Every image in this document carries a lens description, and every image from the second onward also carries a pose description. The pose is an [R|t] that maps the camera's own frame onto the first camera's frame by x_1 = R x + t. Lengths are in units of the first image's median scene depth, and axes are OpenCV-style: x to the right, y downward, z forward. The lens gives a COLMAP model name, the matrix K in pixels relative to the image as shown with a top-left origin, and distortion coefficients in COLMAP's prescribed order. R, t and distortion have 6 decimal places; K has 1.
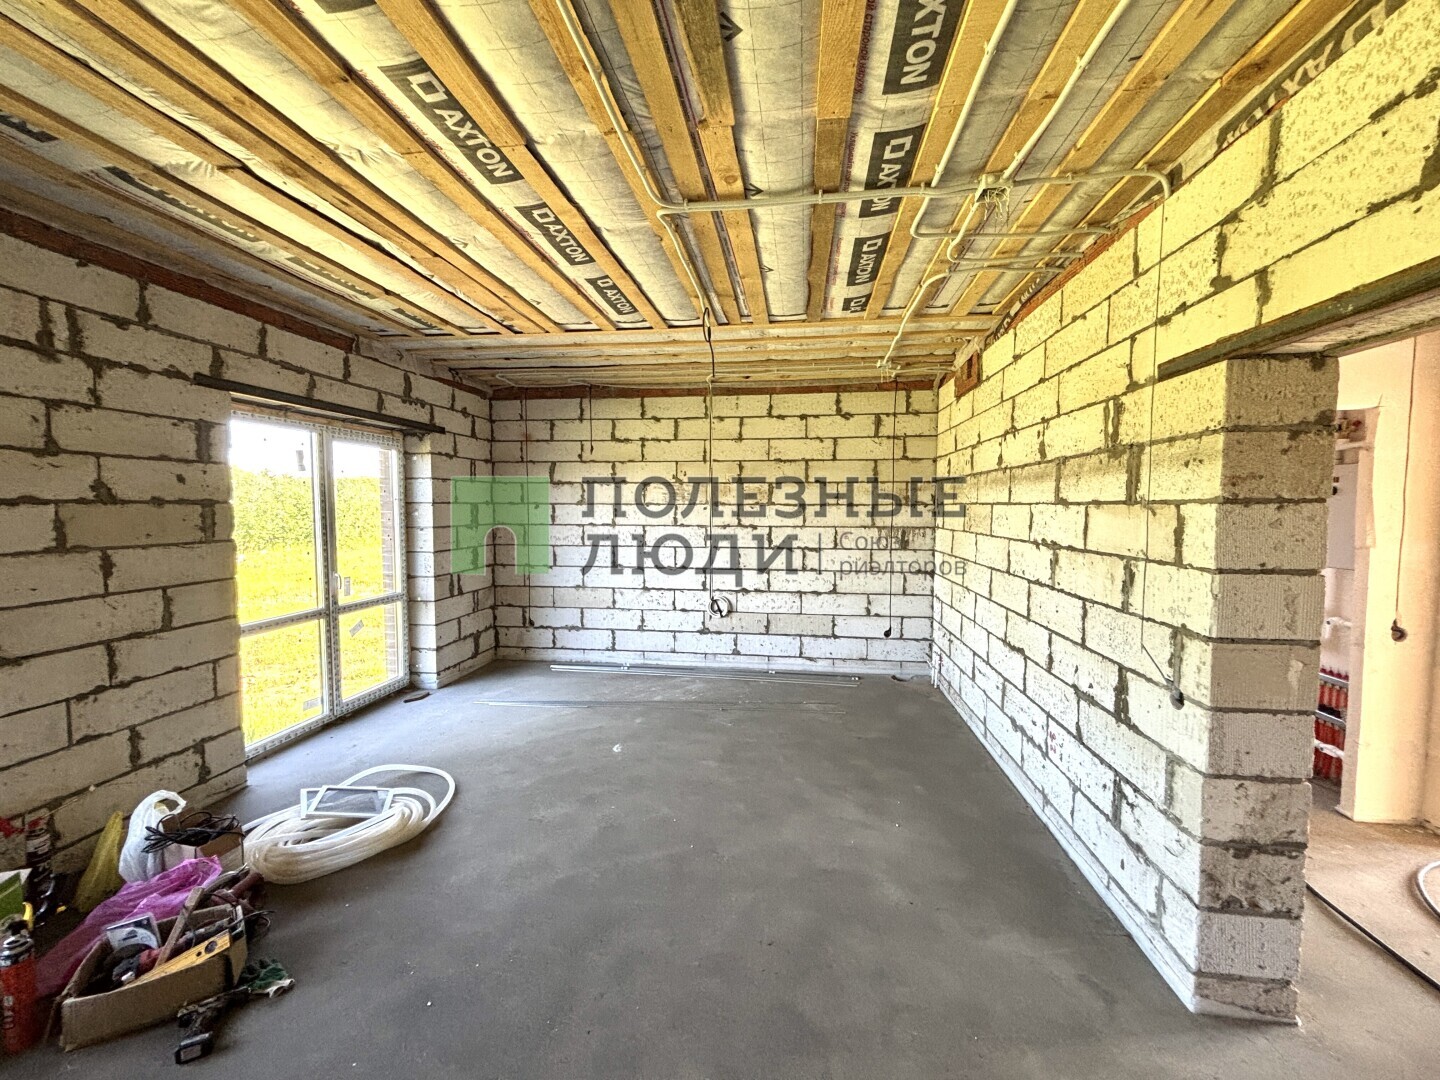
lens RADIAL K [[574.6, 0, 718.3], [0, 574.6, 537.1], [0, 0, 1]] dist [-0.005391, -0.000307]
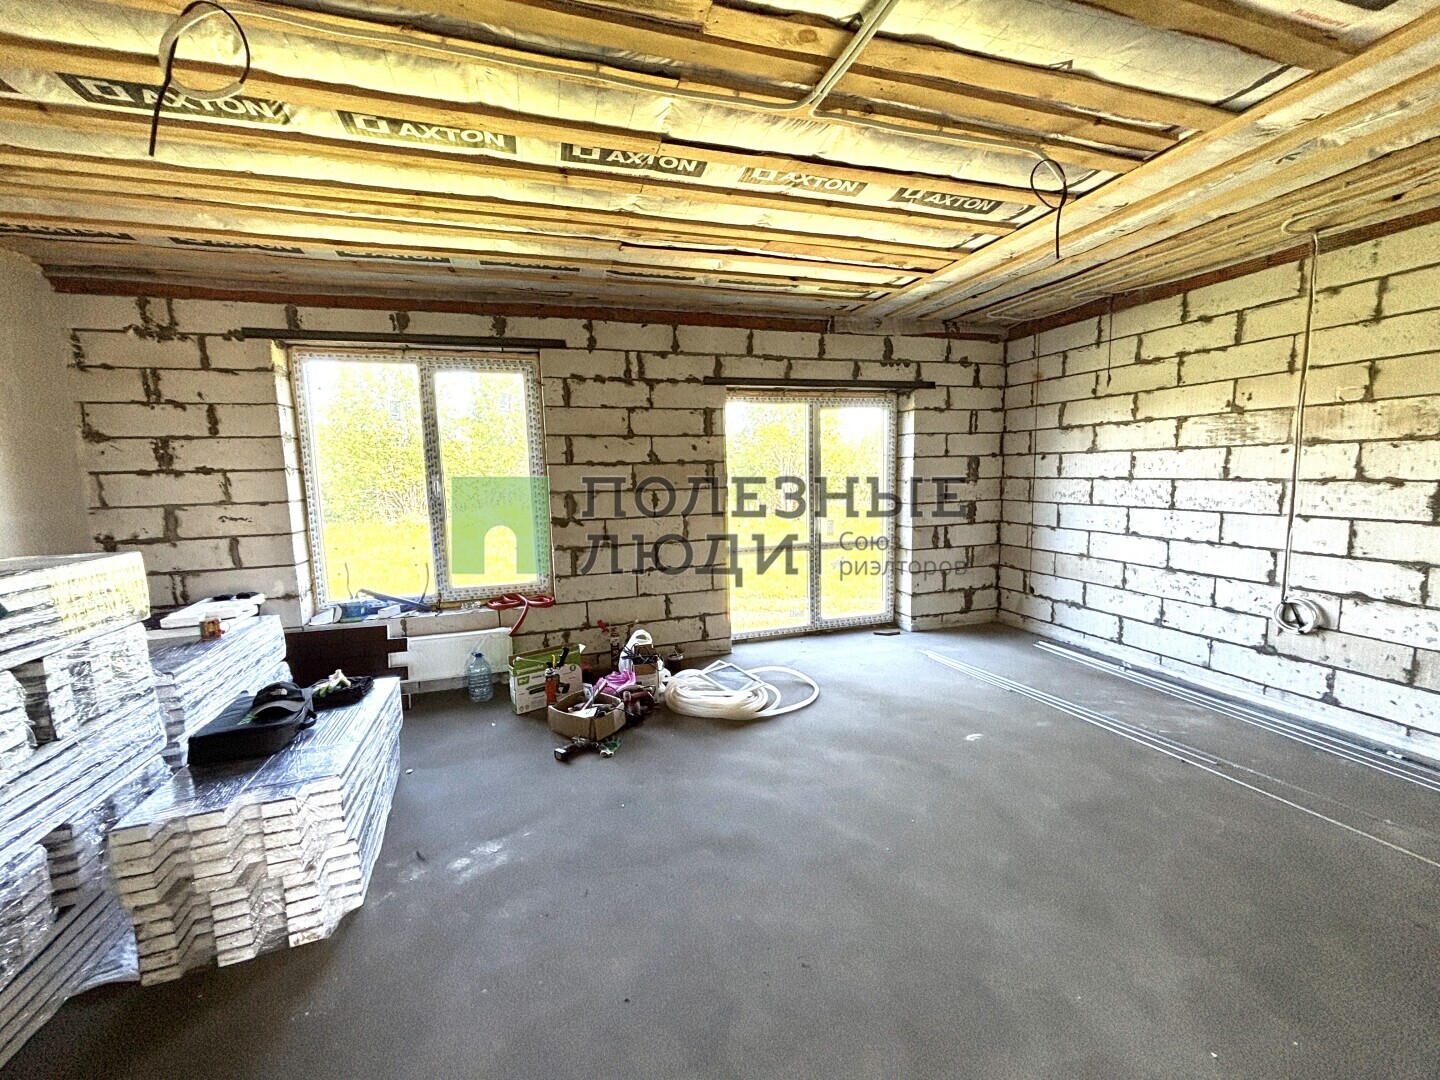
lens RADIAL K [[573.1, 0, 720.0], [0, 573.1, 540.0], [0, 0, 1]] dist [0.006485, -0.000297]
pose [[0.427086, 0.097577, -0.898930, 0.370277], [-0.024774, 0.995050, 0.096240, -0.000832], [0.903871, -0.018833, 0.427390, 0.265010]]
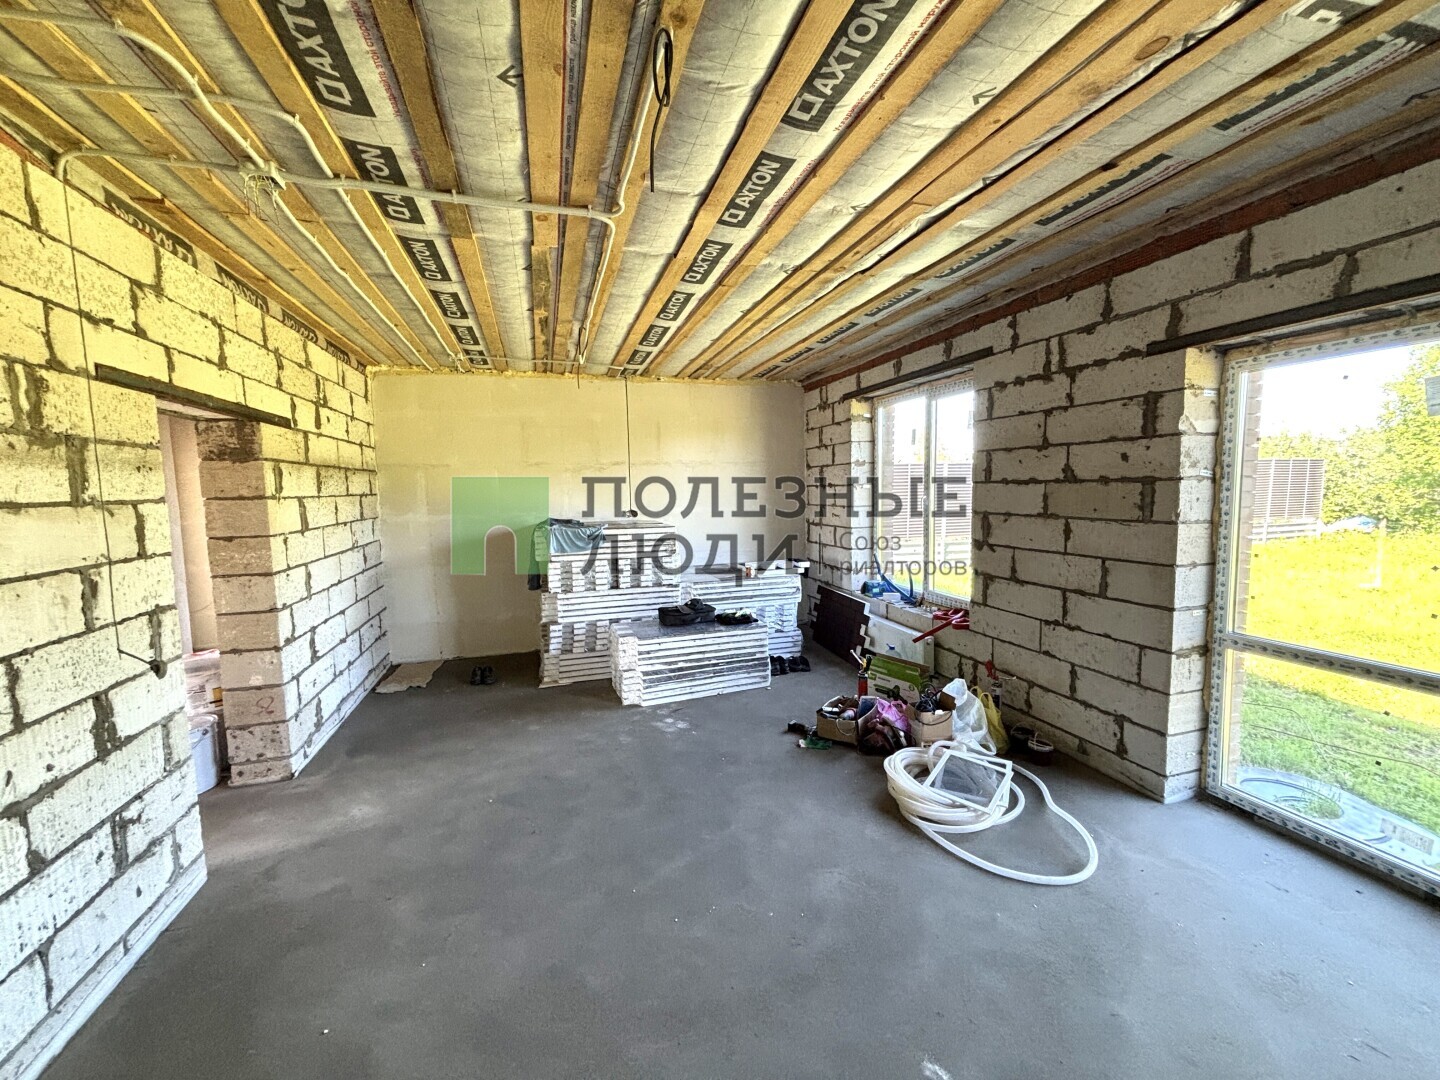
lens RADIAL K [[574.6, 0, 718.3], [0, 574.6, 537.1], [0, 0, 1]] dist [-0.005391, -0.000307]
pose [[-0.907260, 0.054547, -0.417018, 0.108358], [-0.003005, 0.990688, 0.136122, -0.067481], [0.420560, 0.124751, -0.898647, 1.129331]]
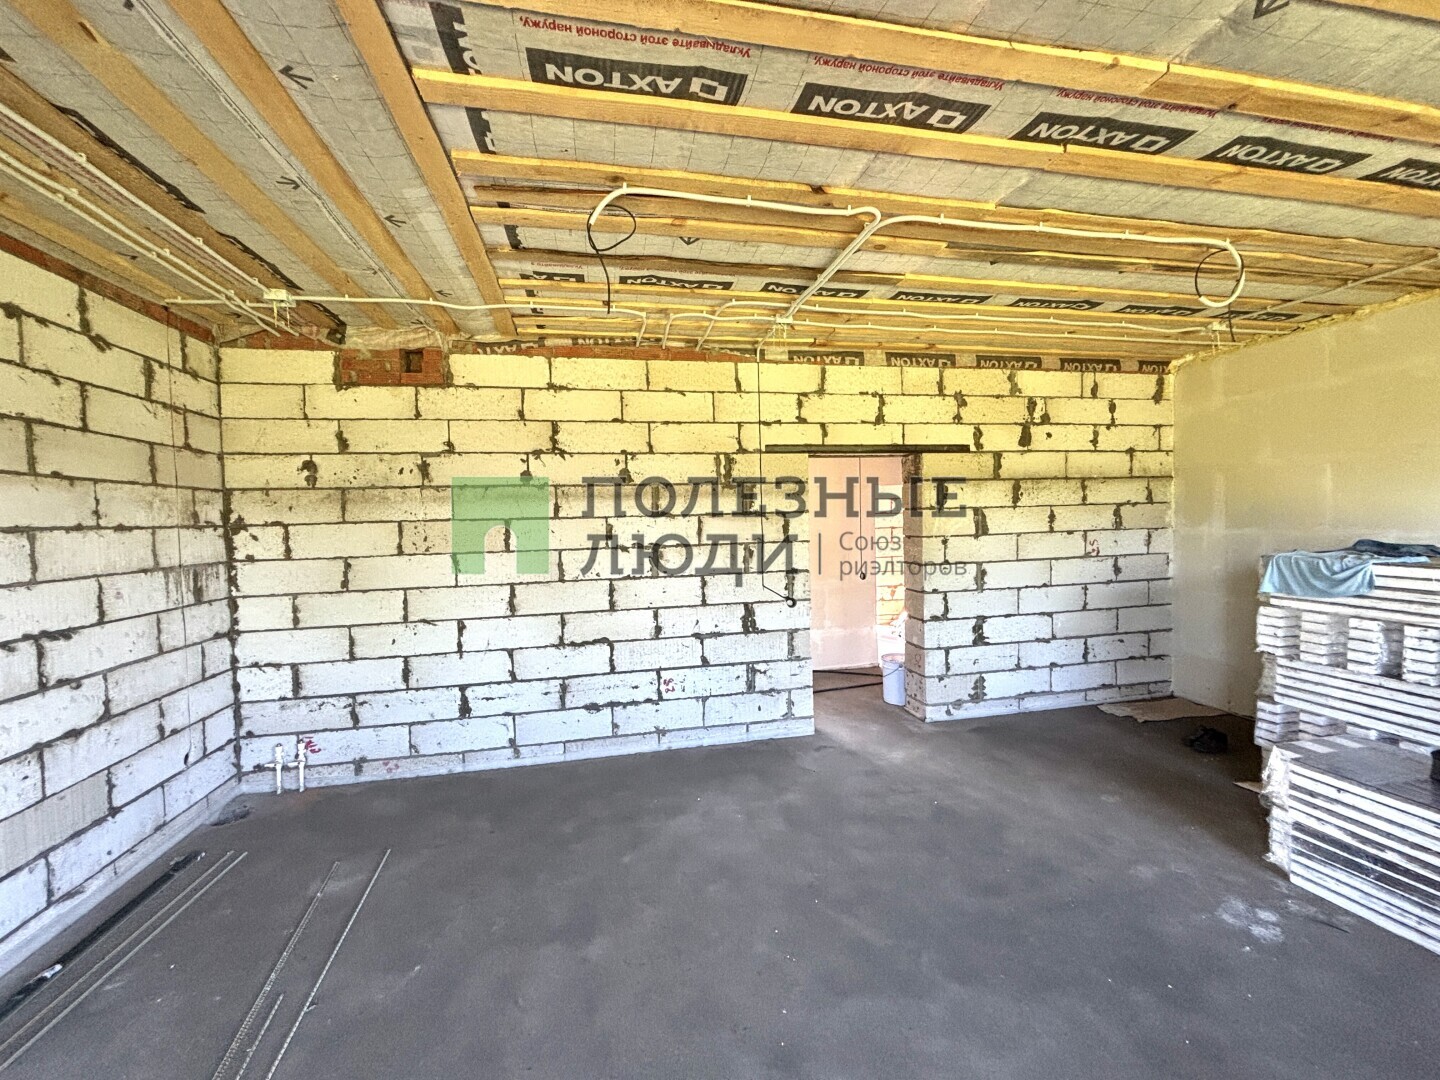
lens RADIAL K [[575.7, 0, 720.0], [0, 575.7, 540.0], [0, 0, 1]] dist [-0.000048, -0.000089]
pose [[-0.337418, -0.027228, 0.940961, -0.518996], [0.077091, 0.995425, 0.056448, -0.044864], [-0.938193, 0.091586, -0.333775, 0.886504]]
